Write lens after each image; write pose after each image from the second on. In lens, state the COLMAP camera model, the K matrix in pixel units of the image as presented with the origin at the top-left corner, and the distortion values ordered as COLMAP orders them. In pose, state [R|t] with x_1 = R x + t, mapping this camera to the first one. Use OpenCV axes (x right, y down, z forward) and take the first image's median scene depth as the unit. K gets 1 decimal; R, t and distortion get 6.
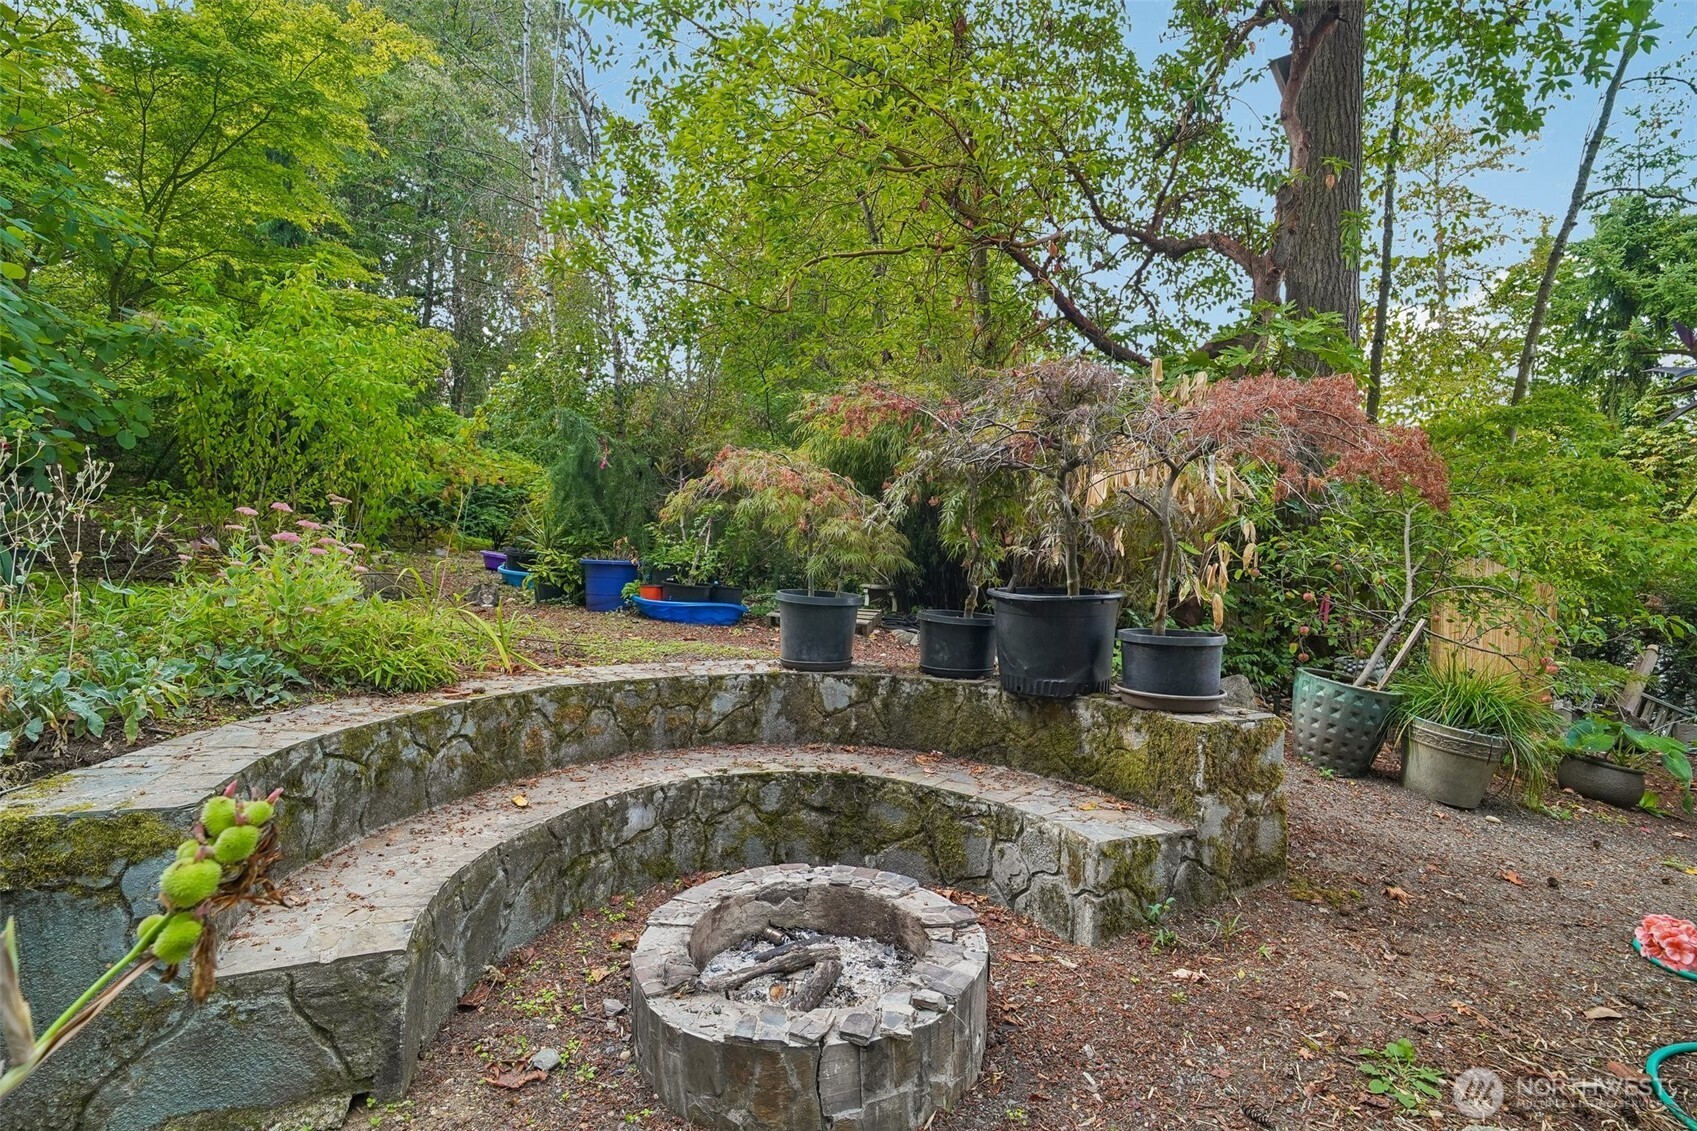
lens RADIAL K [[807.5, 0, 850.8], [0, 807.5, 570.2], [0, 0, 1]] dist [-0.012631, 0.005827]
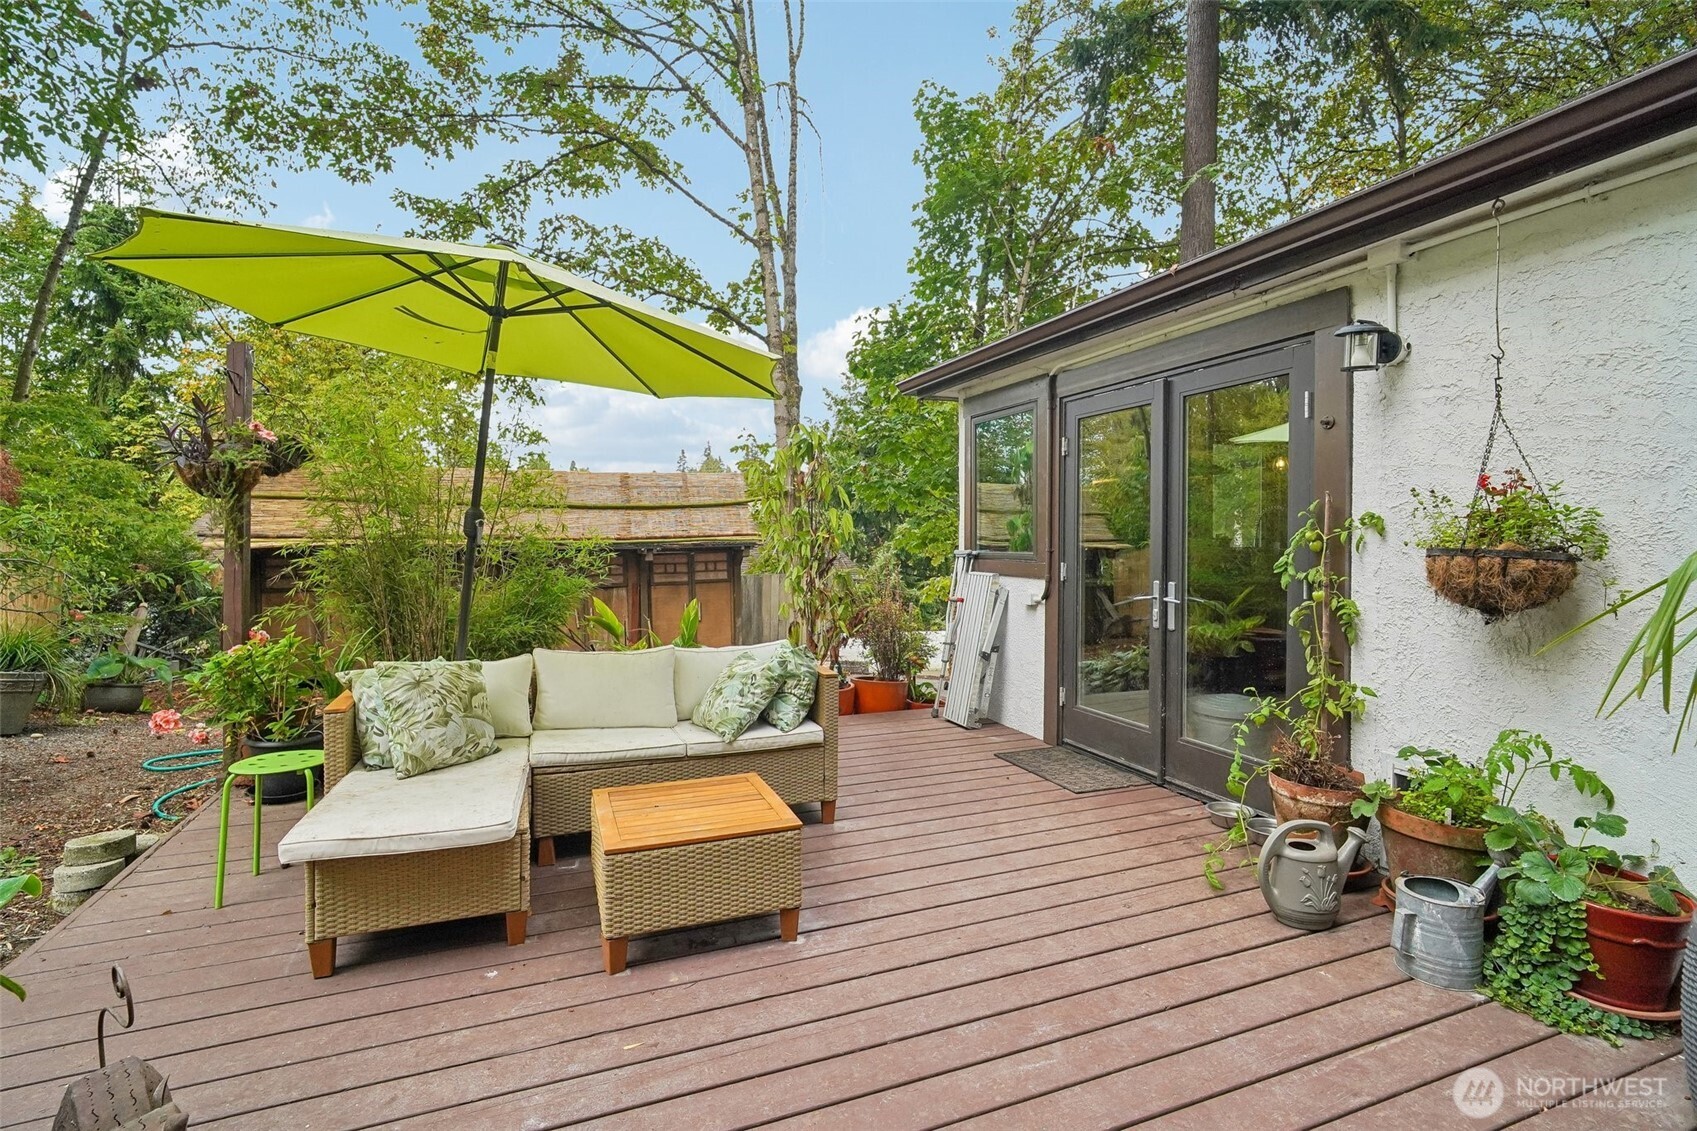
lens RADIAL K [[807.5, 0, 838.1], [0, 807.5, 538.6], [0, 0, 1]] dist [-0.012631, 0.005827]
pose [[0.067207, -0.007050, 0.997714, -0.074381], [0.016172, 0.999851, 0.005976, 0.000396], [-0.997608, 0.015734, 0.067311, -0.071078]]
